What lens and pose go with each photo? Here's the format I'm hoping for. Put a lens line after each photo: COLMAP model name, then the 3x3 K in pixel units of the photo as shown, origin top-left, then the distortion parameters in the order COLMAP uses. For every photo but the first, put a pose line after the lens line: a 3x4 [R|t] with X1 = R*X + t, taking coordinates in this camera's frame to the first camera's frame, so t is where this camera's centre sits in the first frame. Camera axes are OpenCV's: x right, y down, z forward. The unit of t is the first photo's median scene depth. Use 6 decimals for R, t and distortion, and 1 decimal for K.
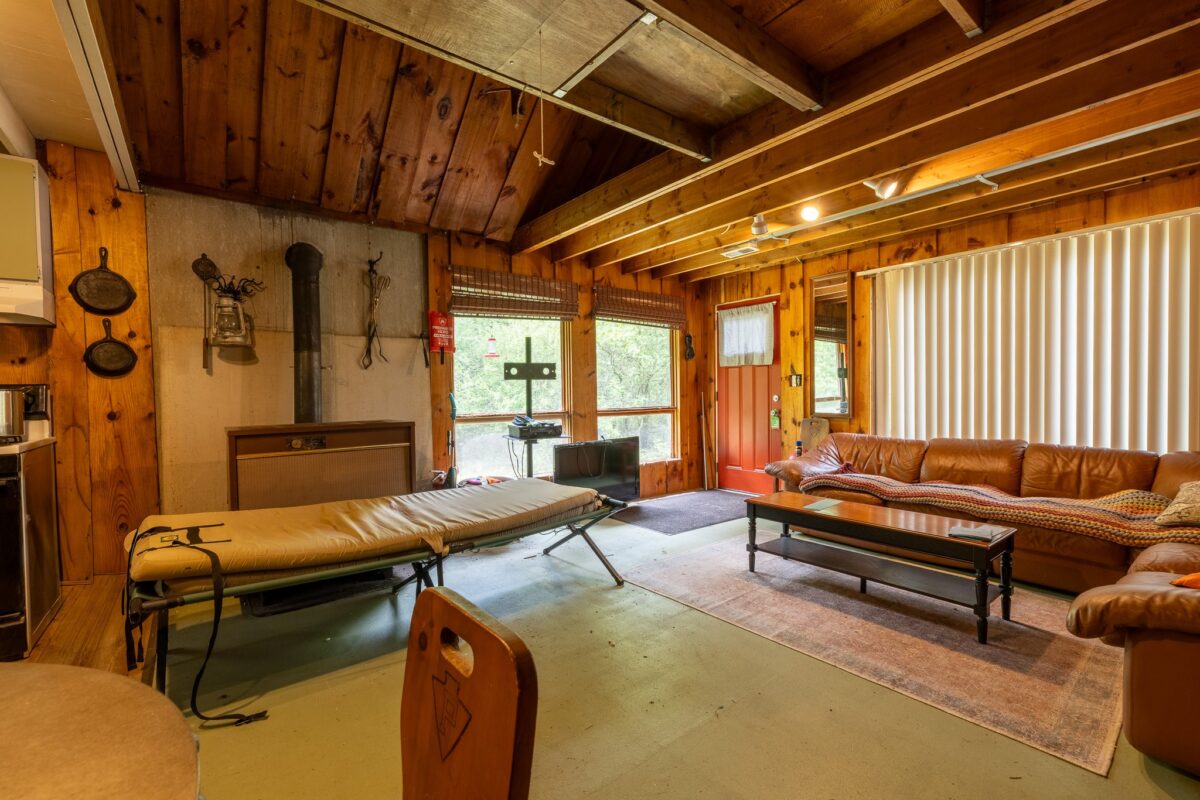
lens RADIAL K [[510.4, 0, 596.4], [0, 510.4, 401.8], [0, 0, 1]] dist [-0.000685, 0.000002]
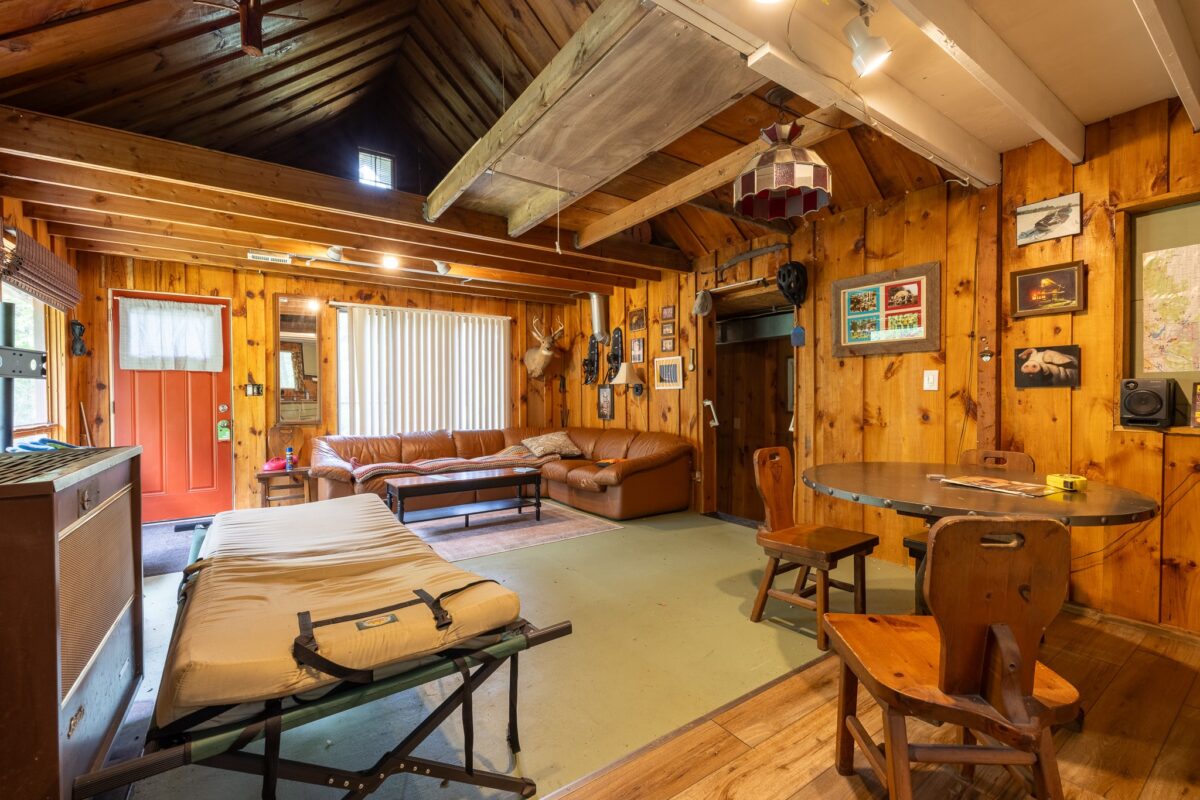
lens RADIAL K [[510.4, 0, 599.1], [0, 510.4, 400.3], [0, 0, 1]] dist [-0.000685, 0.000002]
pose [[0.067749, 0.003909, 0.997695, -0.693979], [0.024192, 0.999692, -0.005560, 0.000427], [-0.997409, 0.024513, 0.067634, 0.320591]]
